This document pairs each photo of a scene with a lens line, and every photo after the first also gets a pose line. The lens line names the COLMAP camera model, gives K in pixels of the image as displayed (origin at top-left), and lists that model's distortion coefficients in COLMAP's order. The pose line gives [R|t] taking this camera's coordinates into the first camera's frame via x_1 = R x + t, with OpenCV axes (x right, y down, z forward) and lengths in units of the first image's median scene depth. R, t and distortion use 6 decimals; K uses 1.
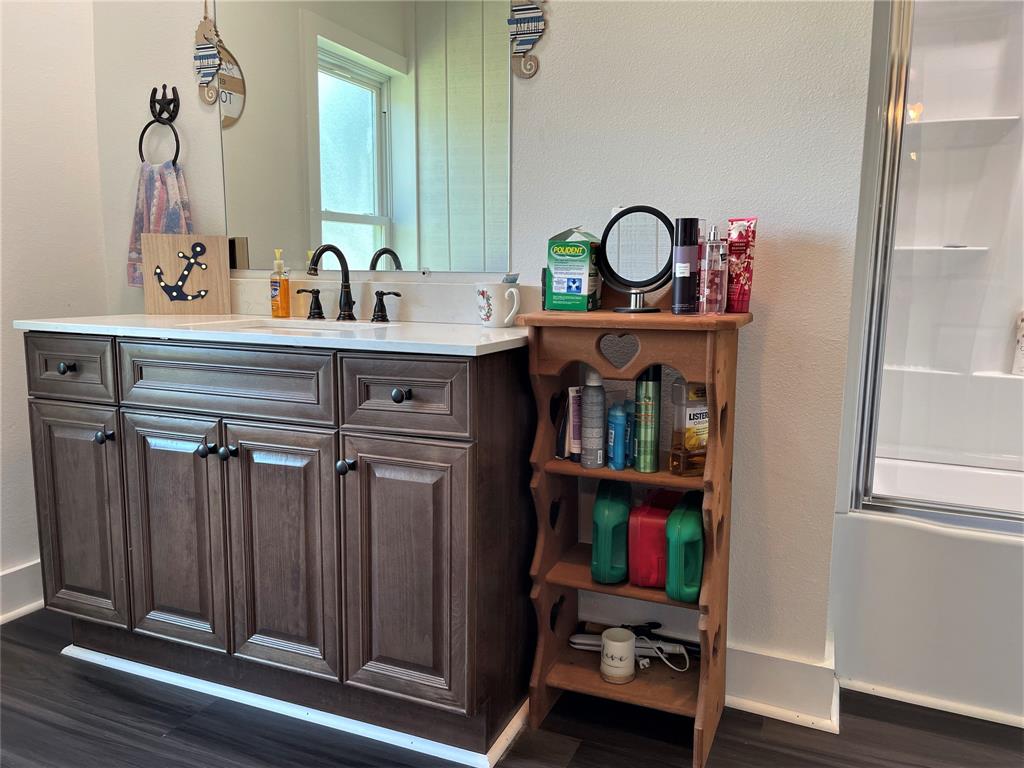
lens RADIAL K [[764.0, 0, 512.0], [0, 764.0, 384.0], [0, 0, 1]] dist [0.074174, -0.112543]
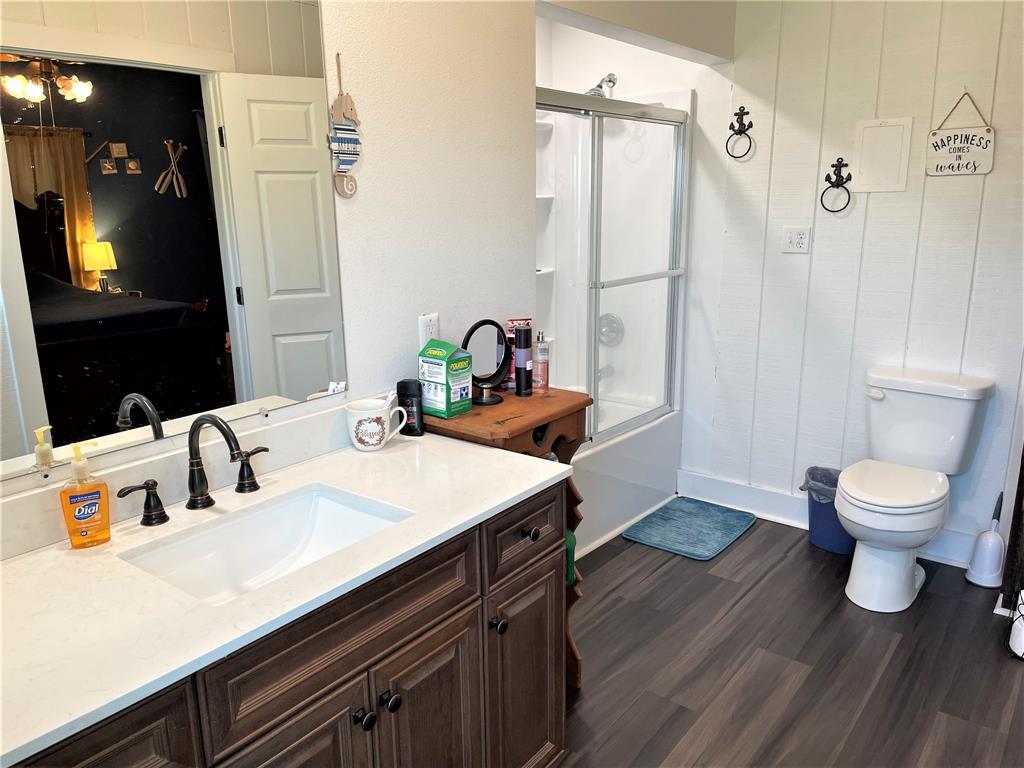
lens RADIAL K [[764.0, 0, 512.0], [0, 764.0, 384.0], [0, 0, 1]] dist [0.074174, -0.112543]
pose [[0.258570, -0.238172, 0.936171, -0.912939], [0.159237, 0.966380, 0.201876, -0.337872], [-0.952777, 0.096874, 0.287803, 0.552499]]
